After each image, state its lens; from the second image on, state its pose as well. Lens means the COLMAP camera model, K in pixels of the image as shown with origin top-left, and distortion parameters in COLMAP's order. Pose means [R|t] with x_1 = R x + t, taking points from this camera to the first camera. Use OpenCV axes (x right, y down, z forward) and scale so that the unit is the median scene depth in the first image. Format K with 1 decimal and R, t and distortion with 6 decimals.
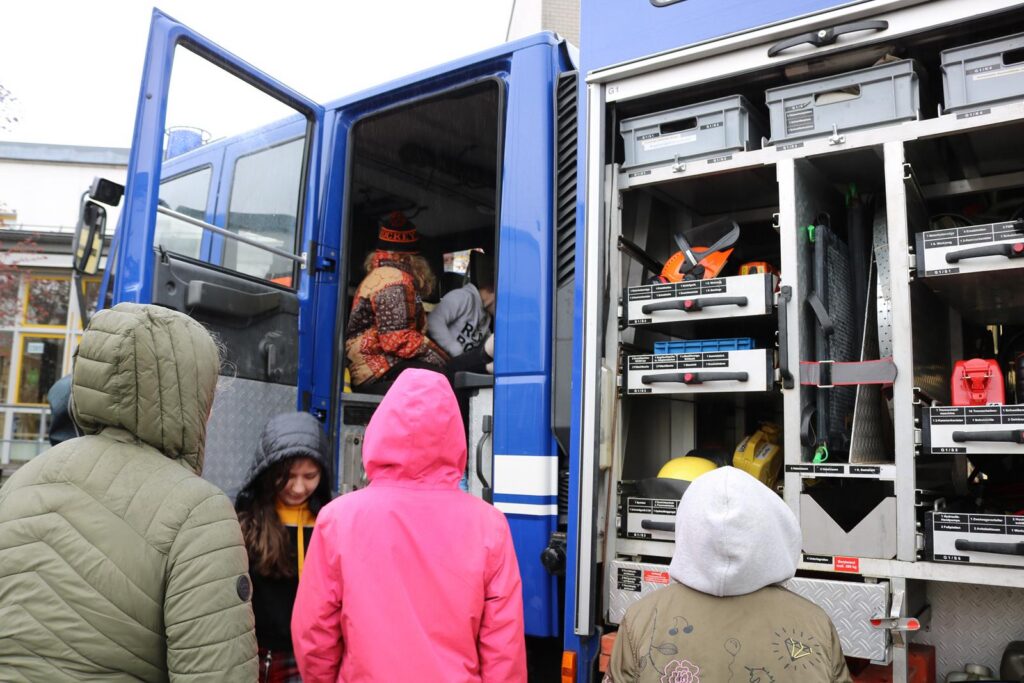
lens RADIAL K [[837.3, 0, 510.3], [0, 837.3, 346.7], [0, 0, 1]] dist [-0.082419, 0.013707]
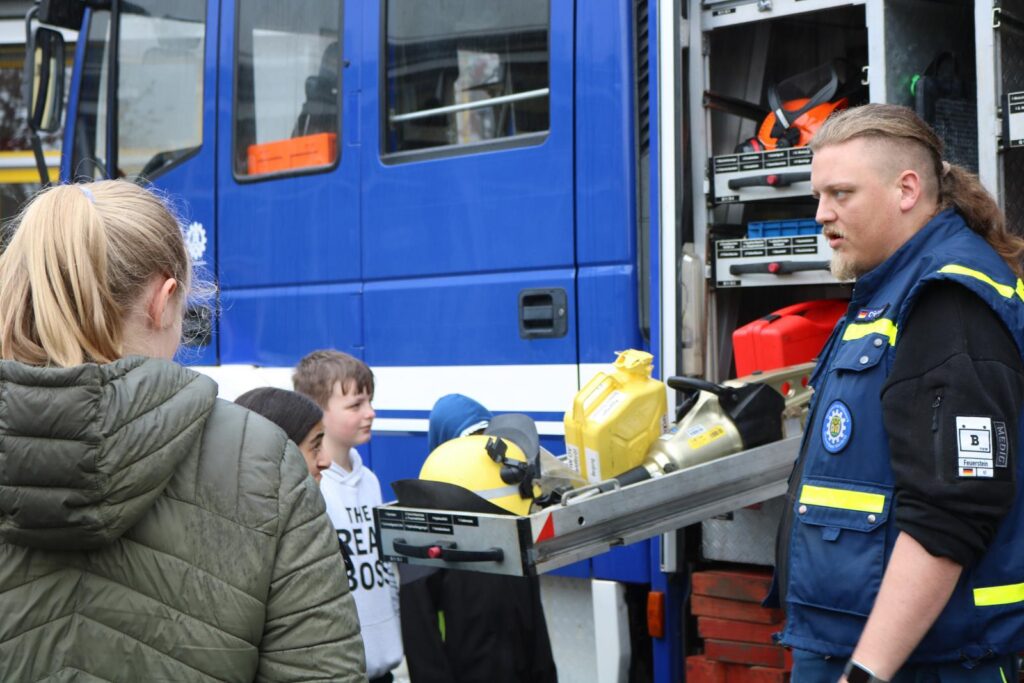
lens RADIAL K [[1836.9, 0, 510.5], [0, 1836.9, 339.1], [0, 0, 1]] dist [0.033451, 0.000000]
pose [[0.977246, -0.035667, -0.209090, 0.322901], [0.060028, 0.991967, 0.111349, -0.108339], [0.203438, -0.121367, 0.971536, -0.820714]]
